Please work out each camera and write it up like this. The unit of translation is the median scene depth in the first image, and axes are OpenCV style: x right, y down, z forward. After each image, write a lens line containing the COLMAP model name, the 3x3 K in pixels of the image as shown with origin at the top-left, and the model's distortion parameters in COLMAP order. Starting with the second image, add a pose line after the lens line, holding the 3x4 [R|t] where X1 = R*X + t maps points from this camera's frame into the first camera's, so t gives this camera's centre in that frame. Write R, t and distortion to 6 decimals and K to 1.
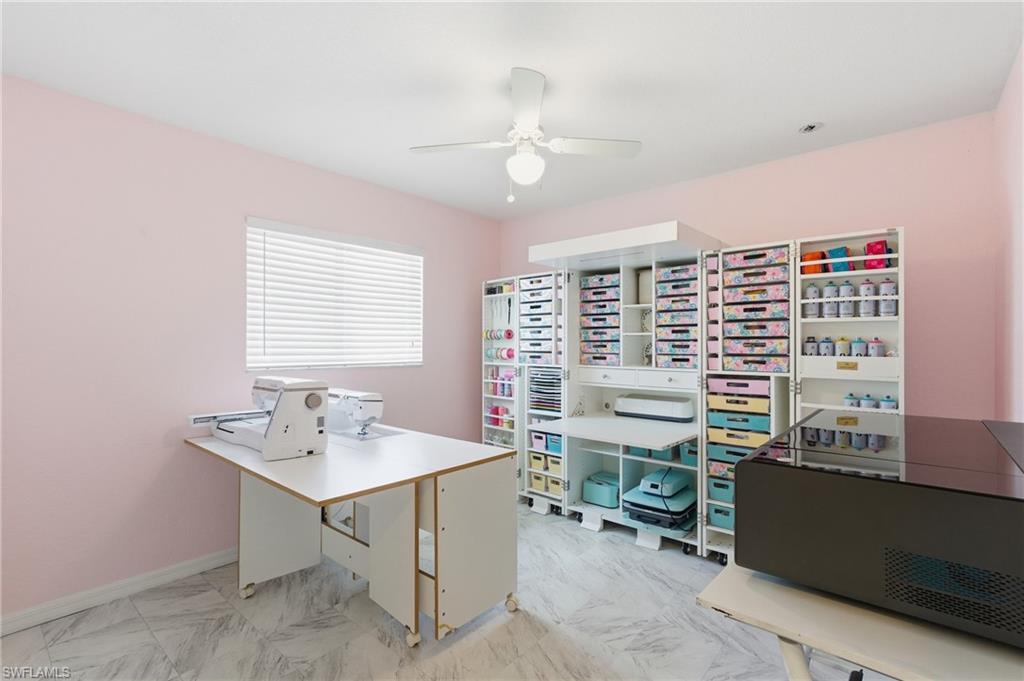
lens RADIAL K [[466.8, 0, 515.3], [0, 466.8, 342.5], [0, 0, 1]] dist [-0.009085, 0.003417]
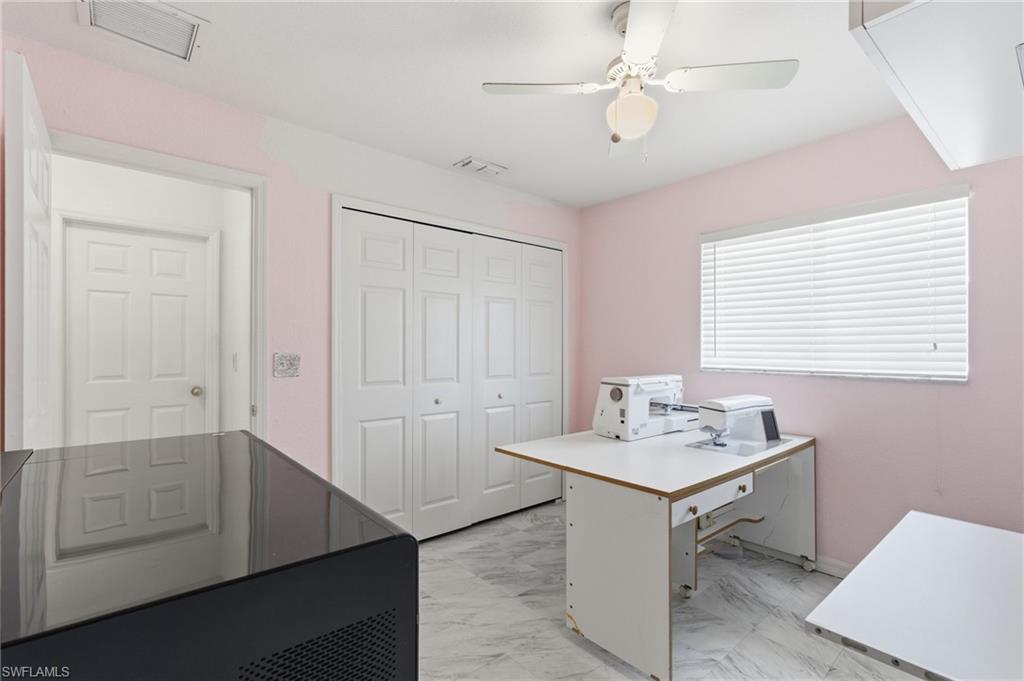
lens RADIAL K [[466.8, 0, 514.4], [0, 466.8, 342.9], [0, 0, 1]] dist [-0.009085, 0.003417]
pose [[-0.148312, -0.008529, -0.988904, 0.792199], [0.006613, 0.999932, -0.009616, 0.001712], [0.988918, -0.007966, -0.148246, 0.908554]]
